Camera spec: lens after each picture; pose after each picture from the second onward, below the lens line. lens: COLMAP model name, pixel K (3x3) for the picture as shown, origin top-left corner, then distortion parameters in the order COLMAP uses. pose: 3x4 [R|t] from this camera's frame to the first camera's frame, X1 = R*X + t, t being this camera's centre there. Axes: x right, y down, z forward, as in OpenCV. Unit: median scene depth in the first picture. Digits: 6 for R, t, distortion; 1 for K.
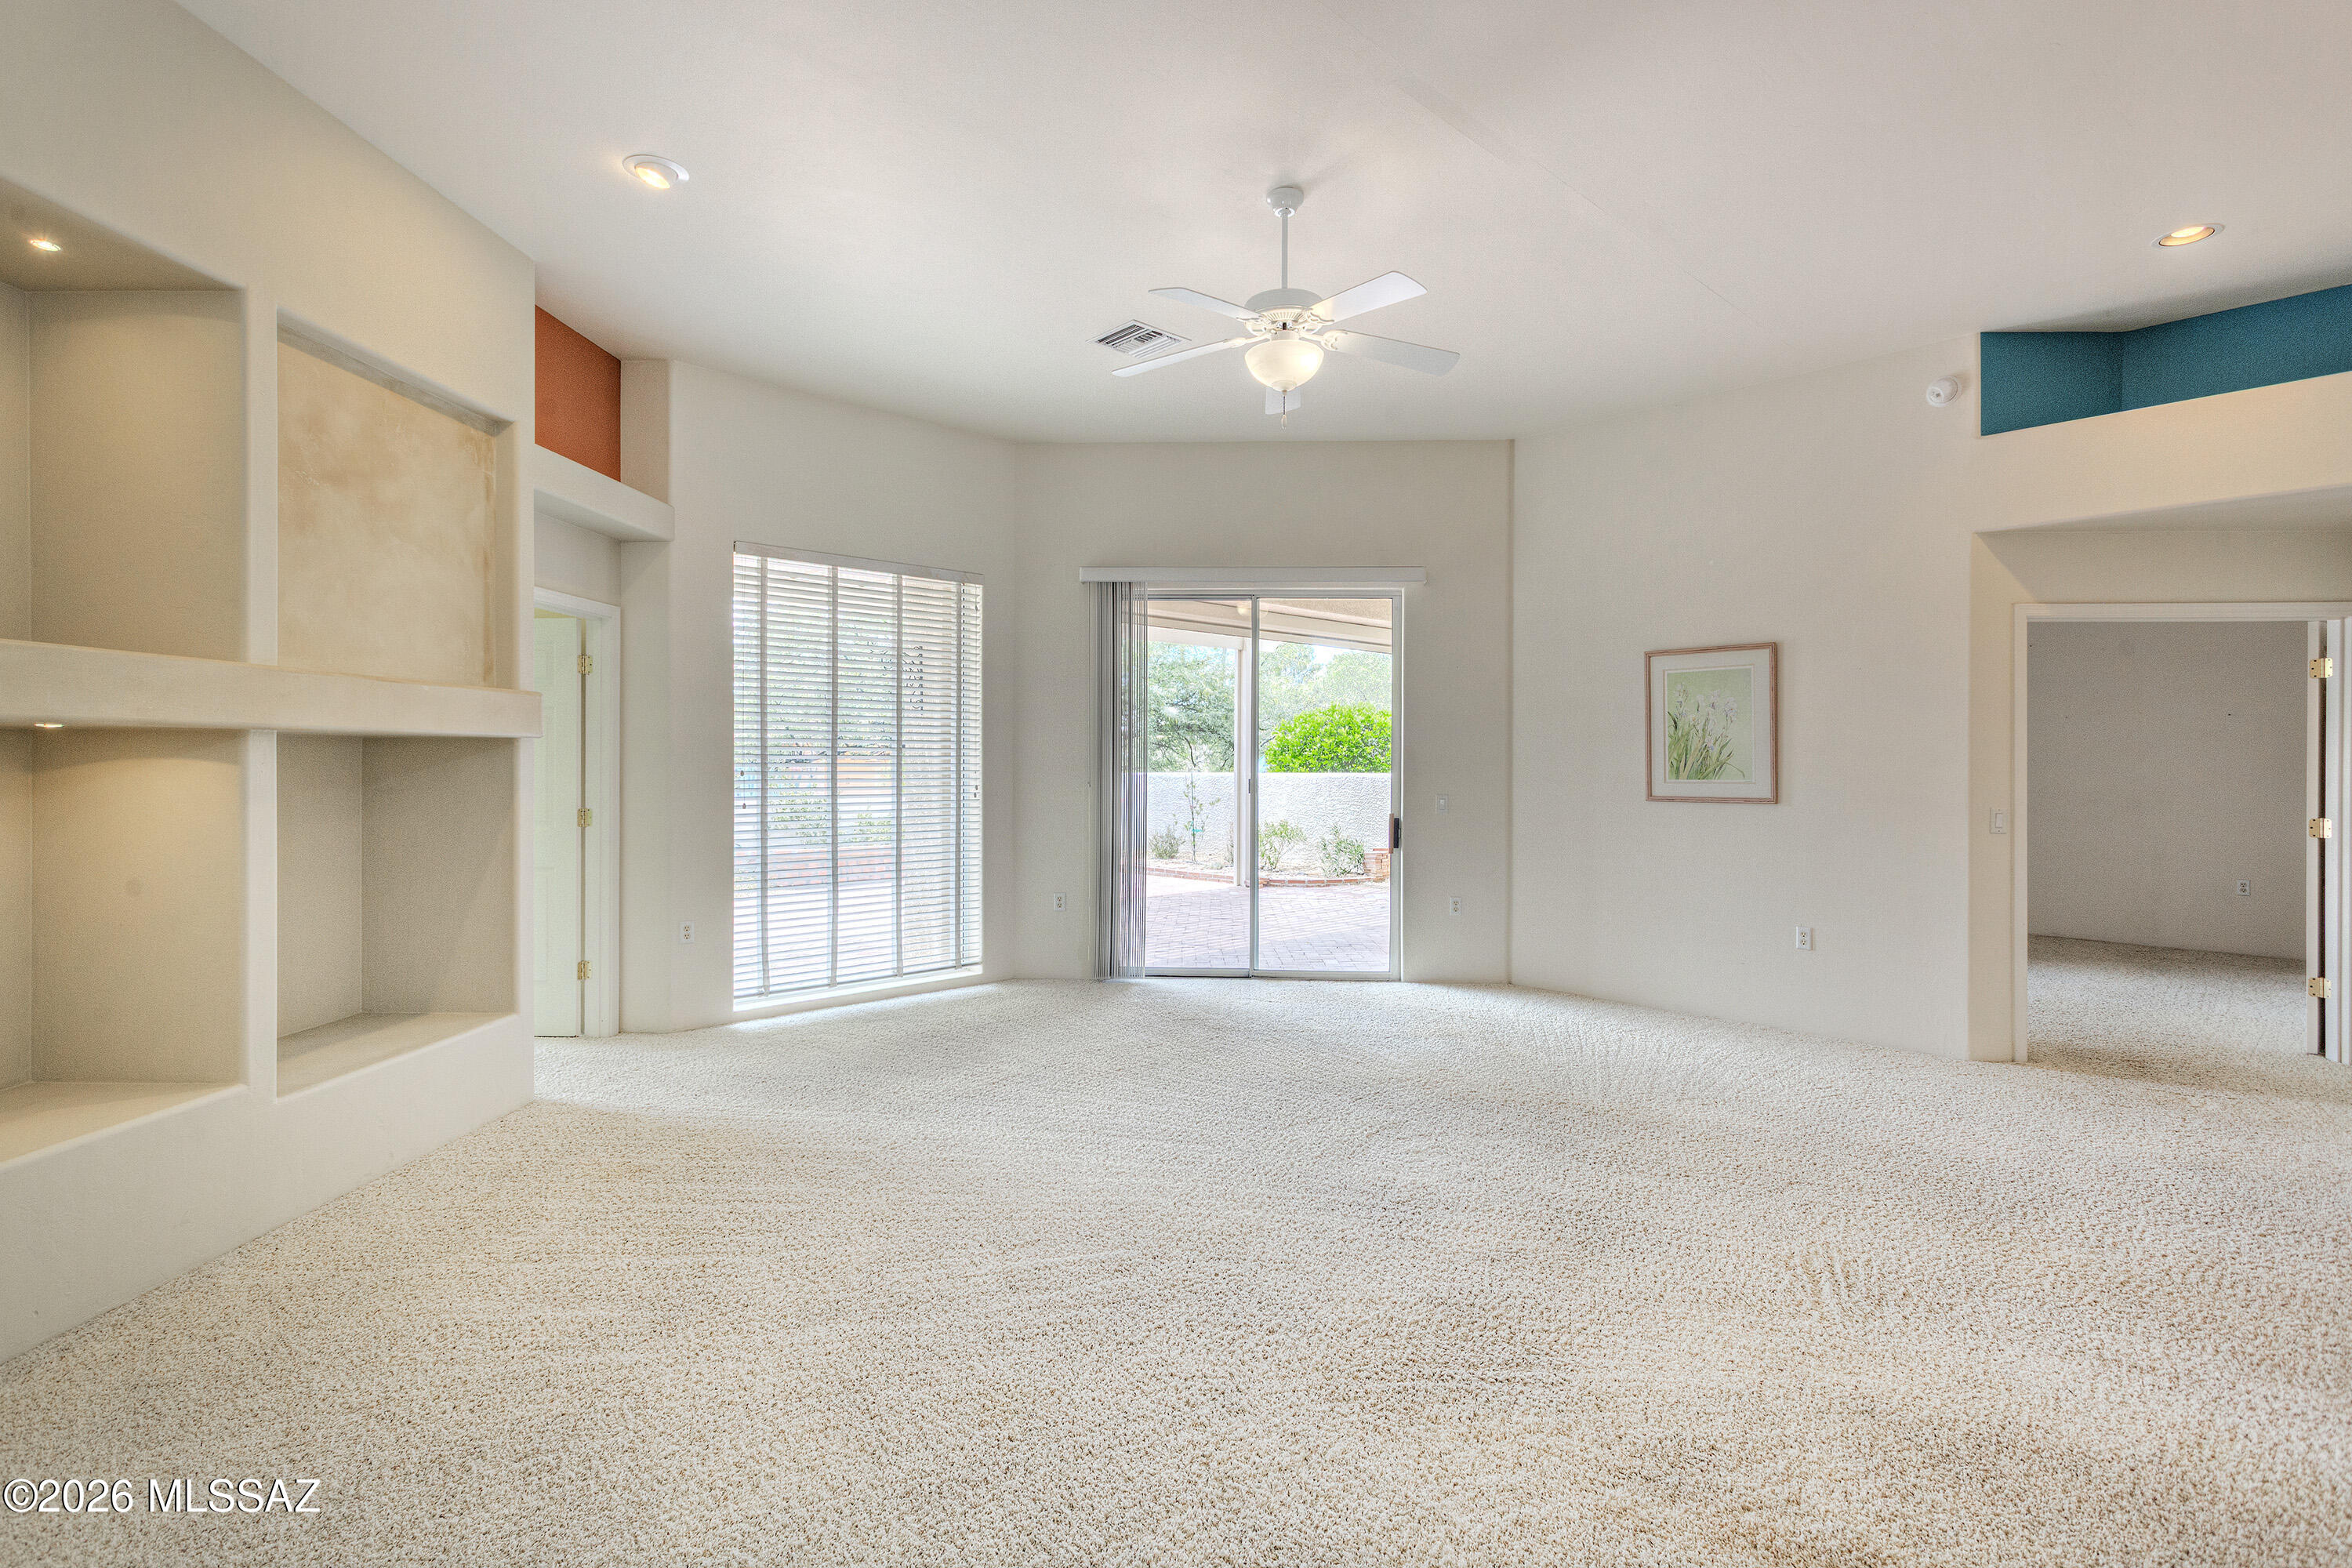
lens RADIAL K [[1140.2, 0, 1184.1], [0, 1140.2, 748.4], [0, 0, 1]] dist [0.001535, 0.000571]
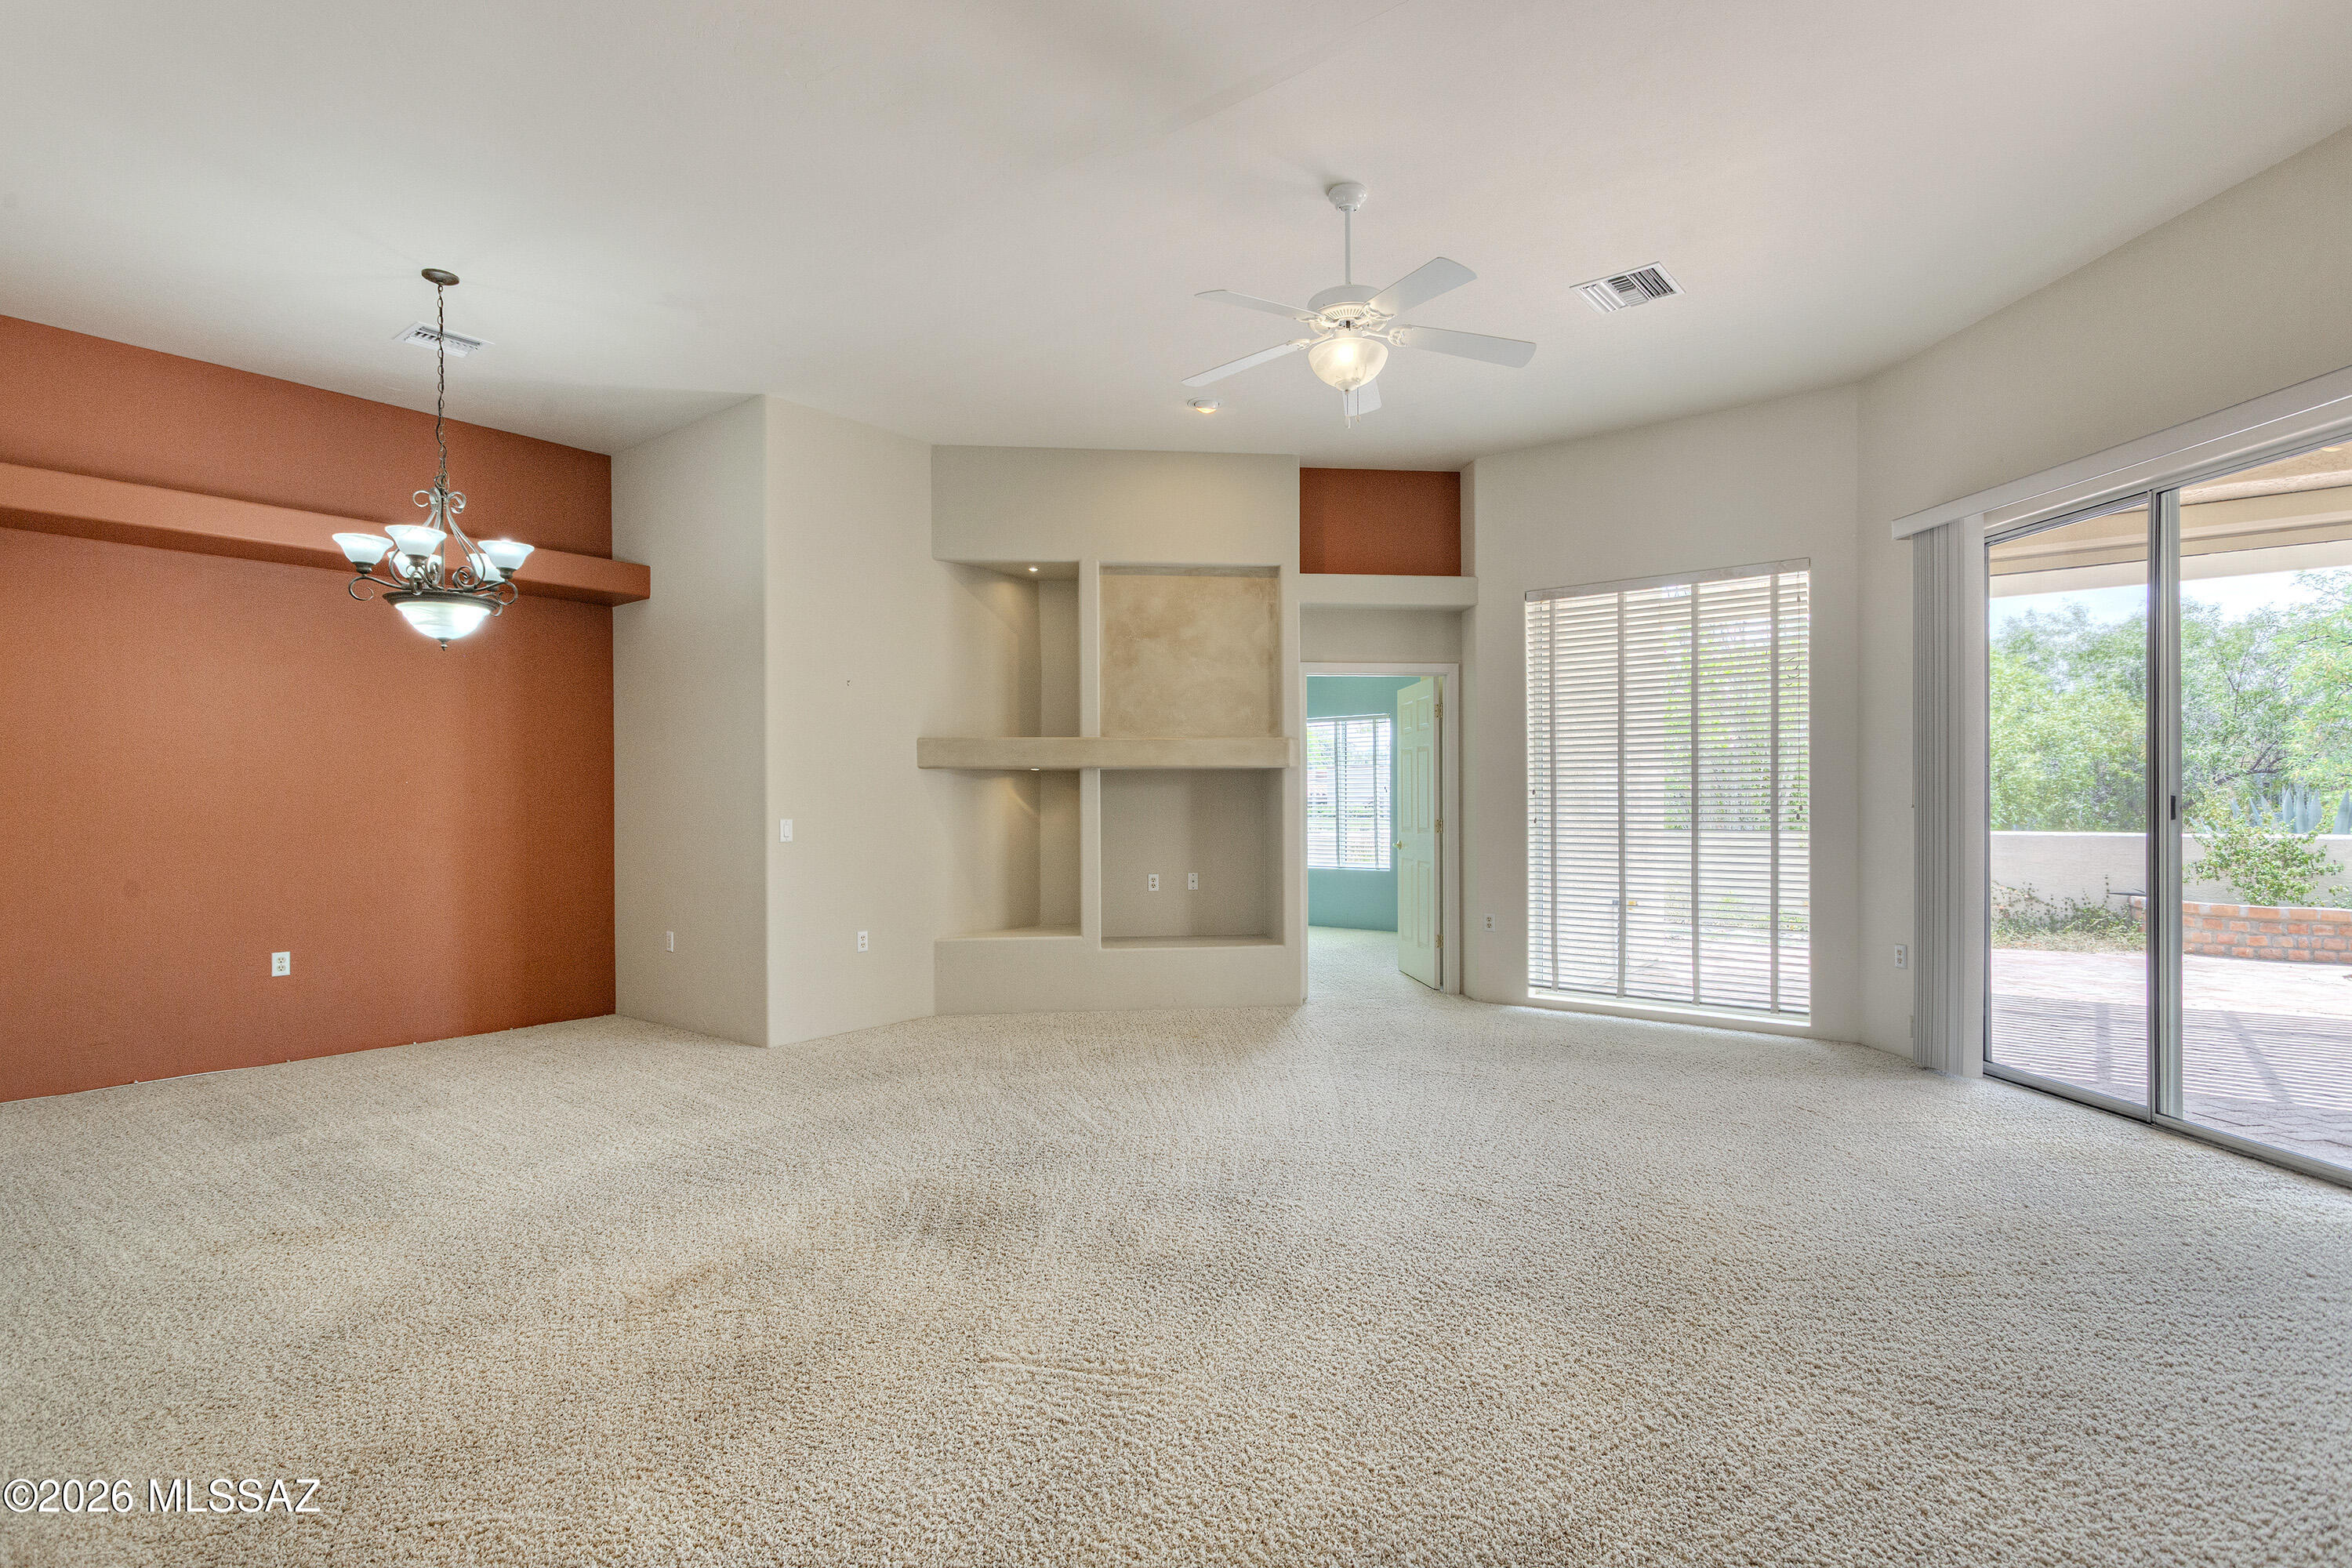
lens RADIAL K [[1142.3, 0, 1178.6], [0, 1142.3, 796.9], [0, 0, 1]] dist [0.002969, 0.001743]
pose [[0.127064, -0.008118, -0.991861, 0.699463], [0.013680, 0.999886, -0.006432, 0.028523], [0.991800, -0.012751, 0.127160, 0.488829]]
